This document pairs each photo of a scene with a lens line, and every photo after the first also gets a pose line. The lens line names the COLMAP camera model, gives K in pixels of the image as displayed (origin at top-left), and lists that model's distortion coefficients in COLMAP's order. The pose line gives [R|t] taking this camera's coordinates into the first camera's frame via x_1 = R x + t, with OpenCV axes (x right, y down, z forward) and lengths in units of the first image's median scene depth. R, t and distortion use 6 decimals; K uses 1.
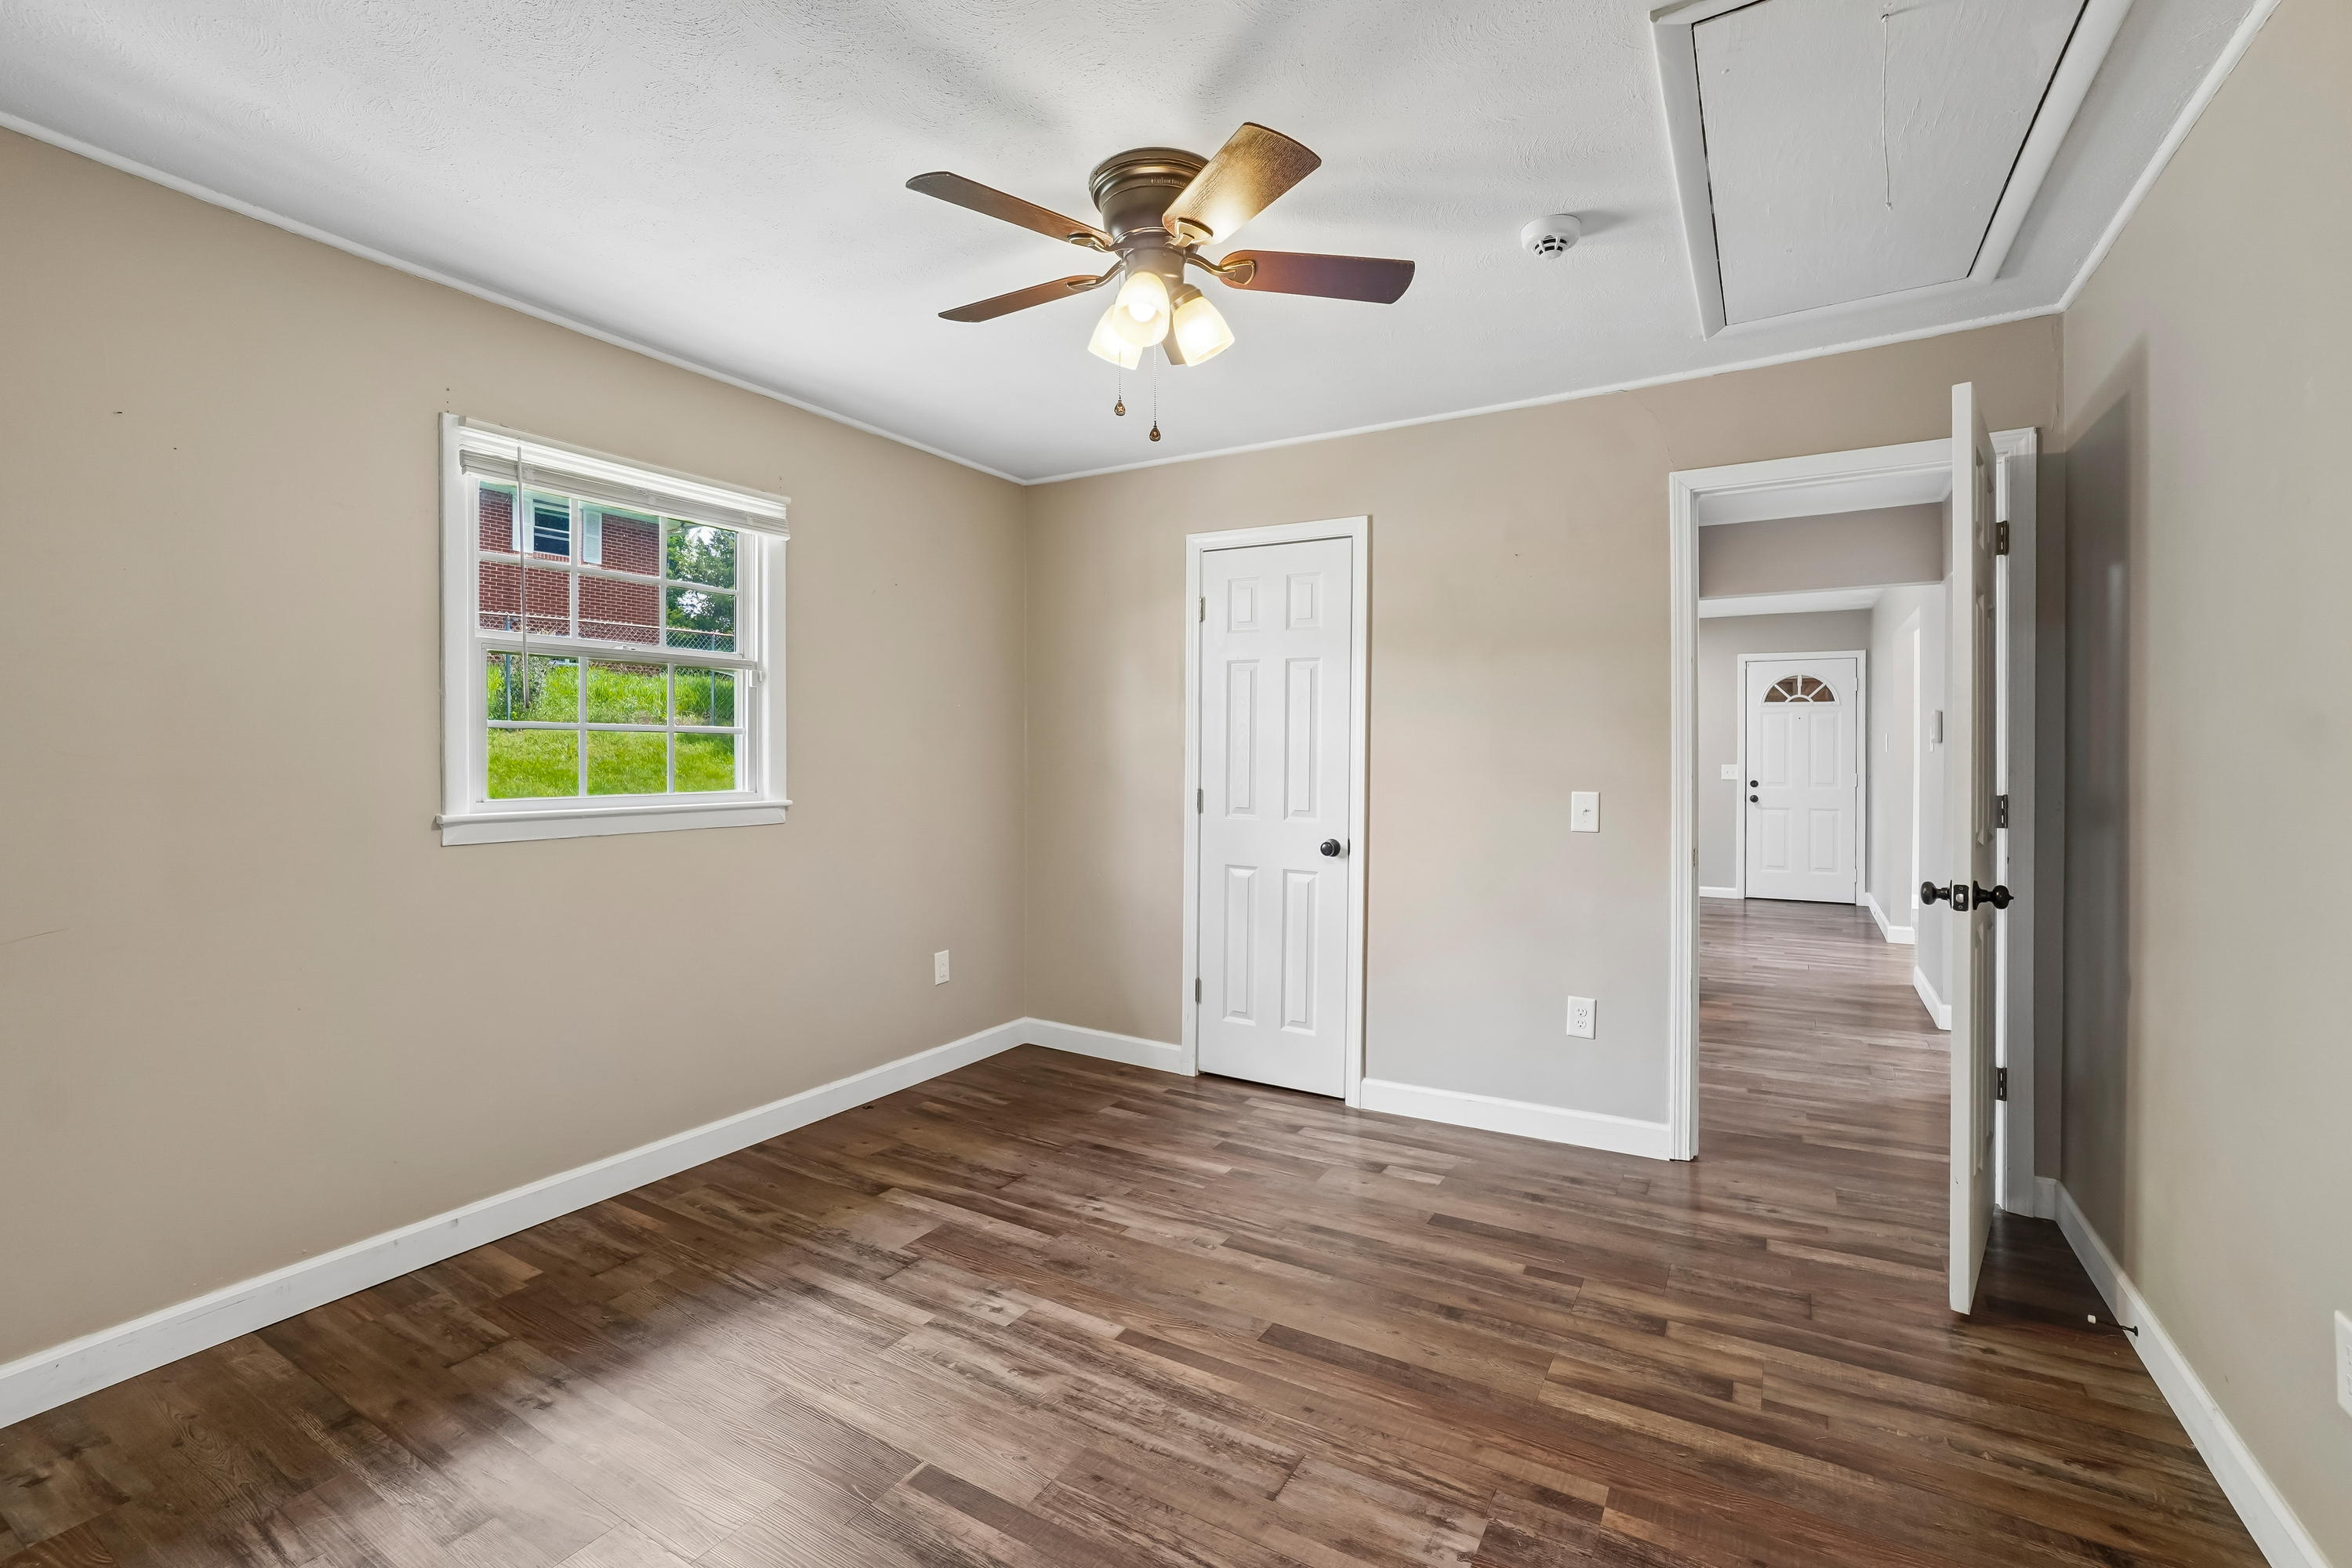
lens RADIAL K [[1036.1, 0, 1167.5], [0, 1036.1, 786.1], [0, 0, 1]] dist [-0.051183, 0.025461]
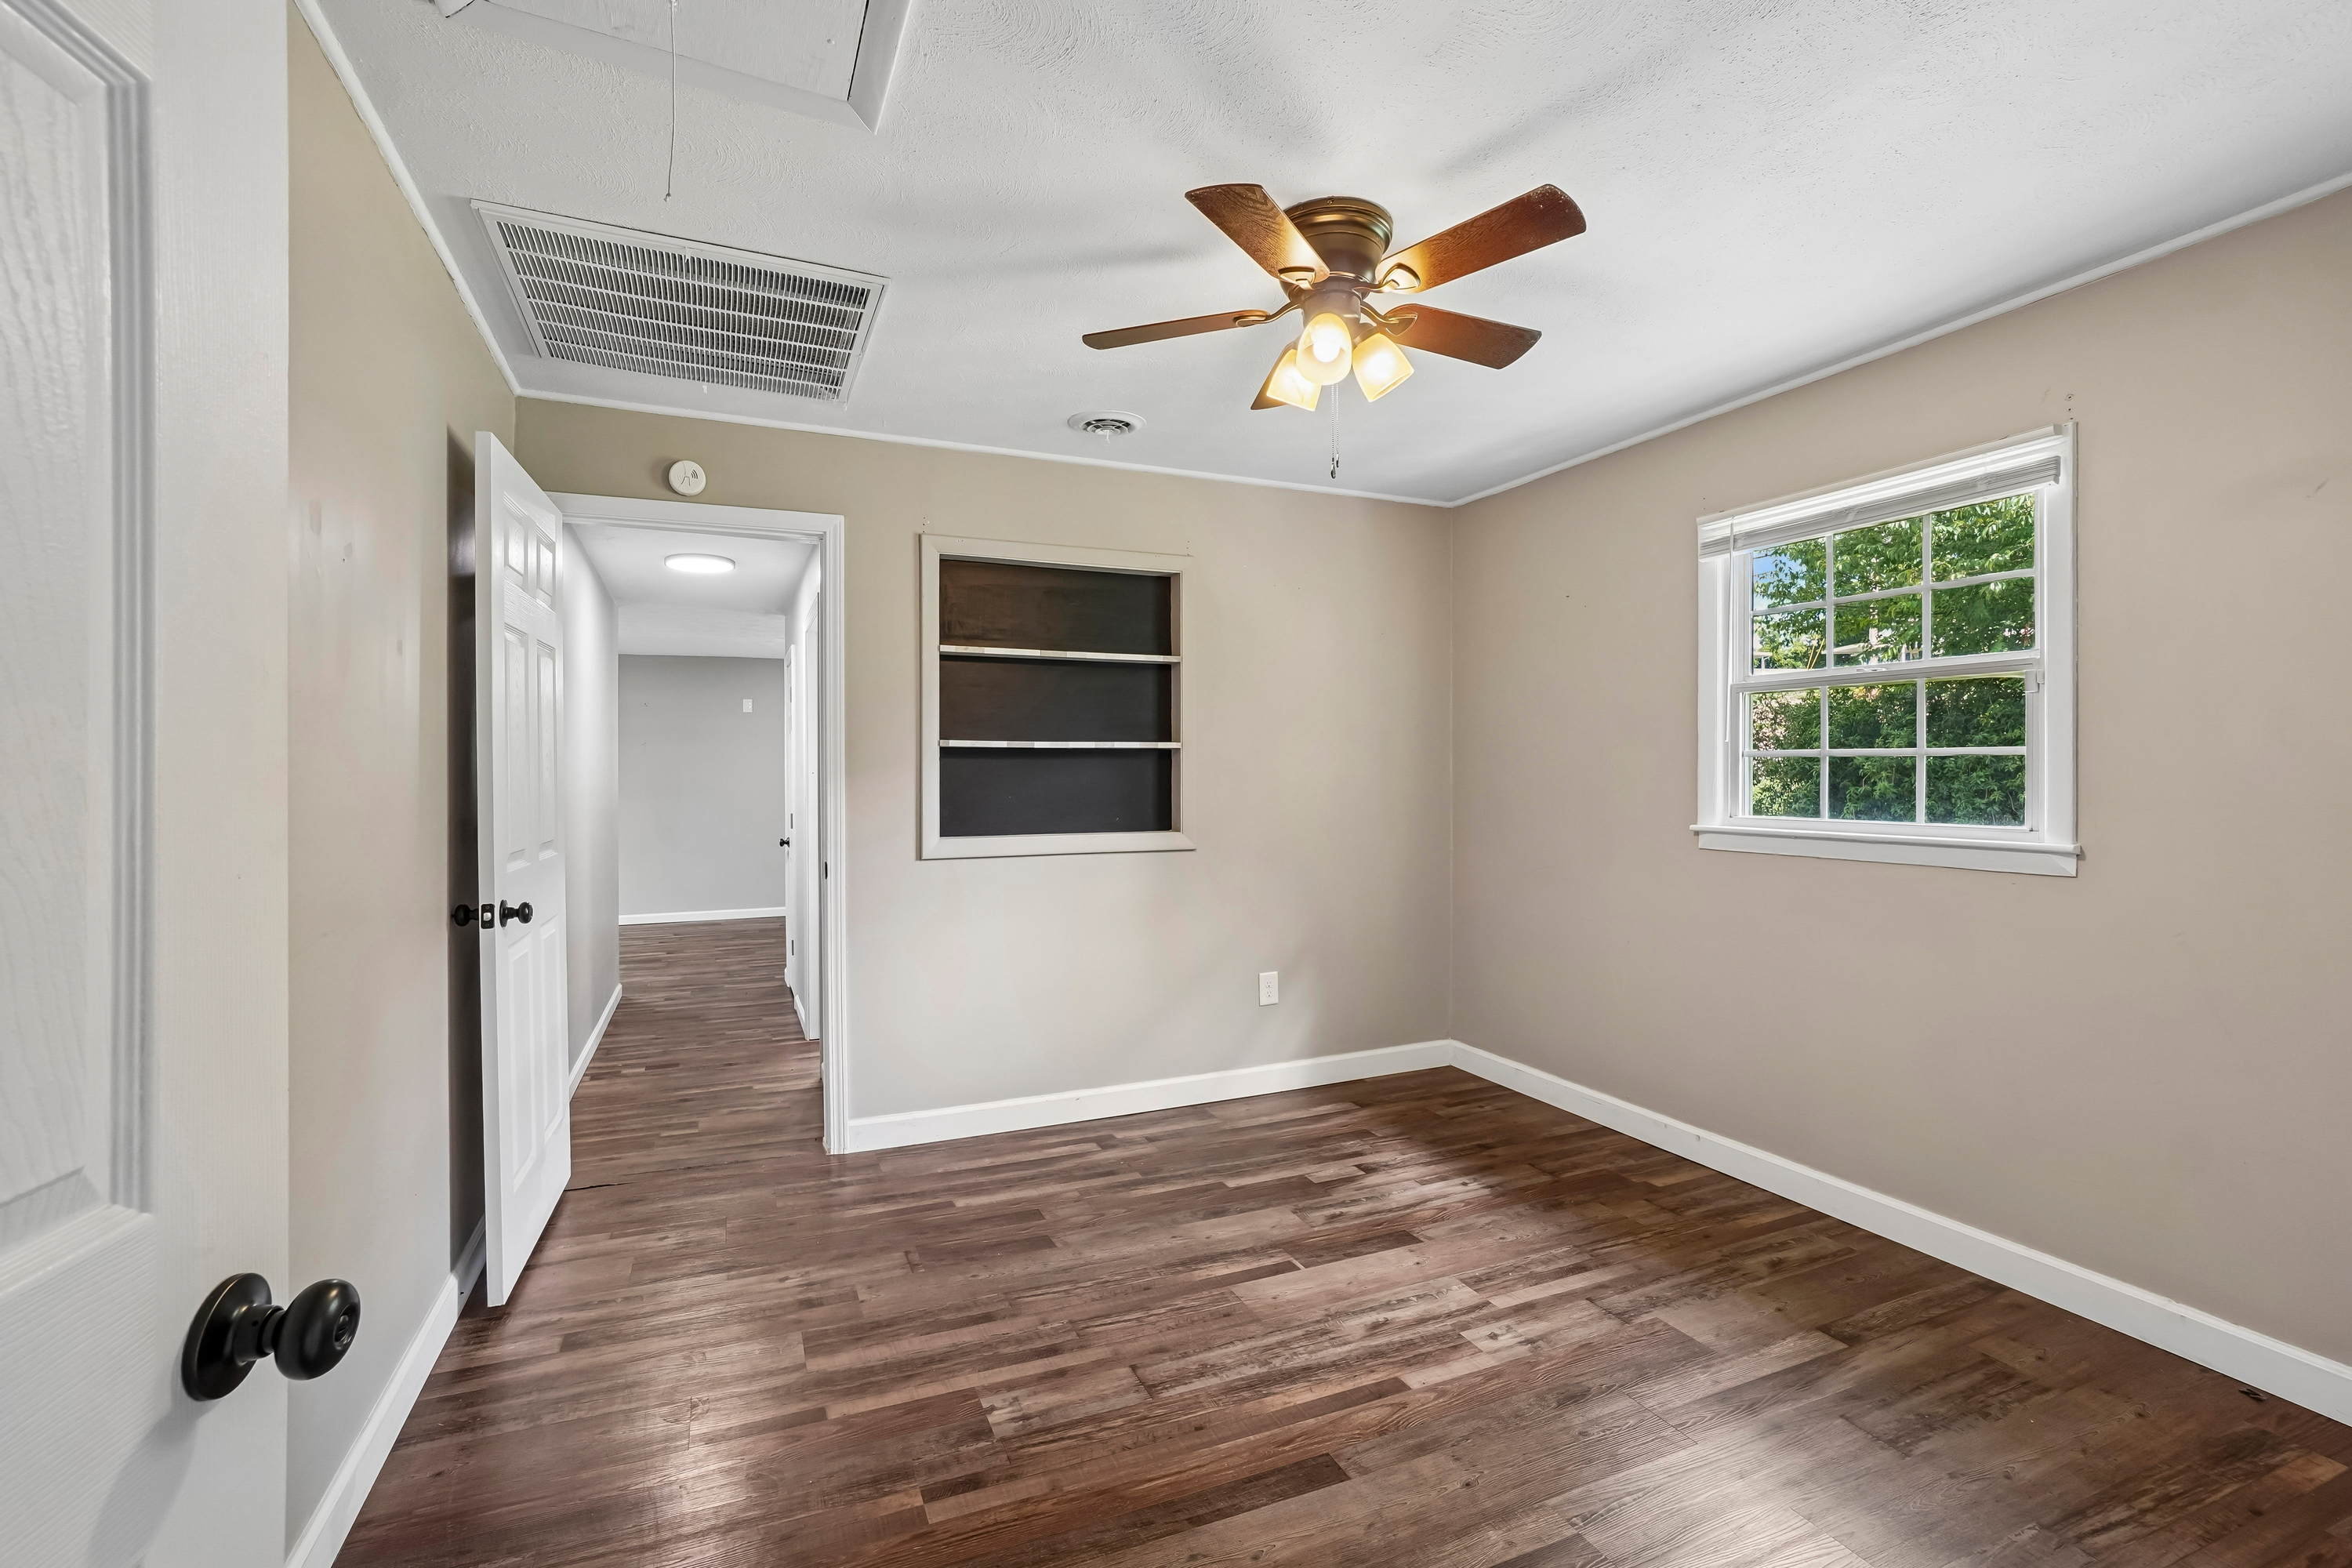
lens RADIAL K [[1036.1, 0, 1167.5], [0, 1036.1, 786.1], [0, 0, 1]] dist [-0.051183, 0.025461]
pose [[-0.583077, 0.010235, -0.812353, 0.868217], [-0.026005, 0.999173, 0.031254, -0.050037], [0.812001, 0.039349, -0.582328, 1.374207]]
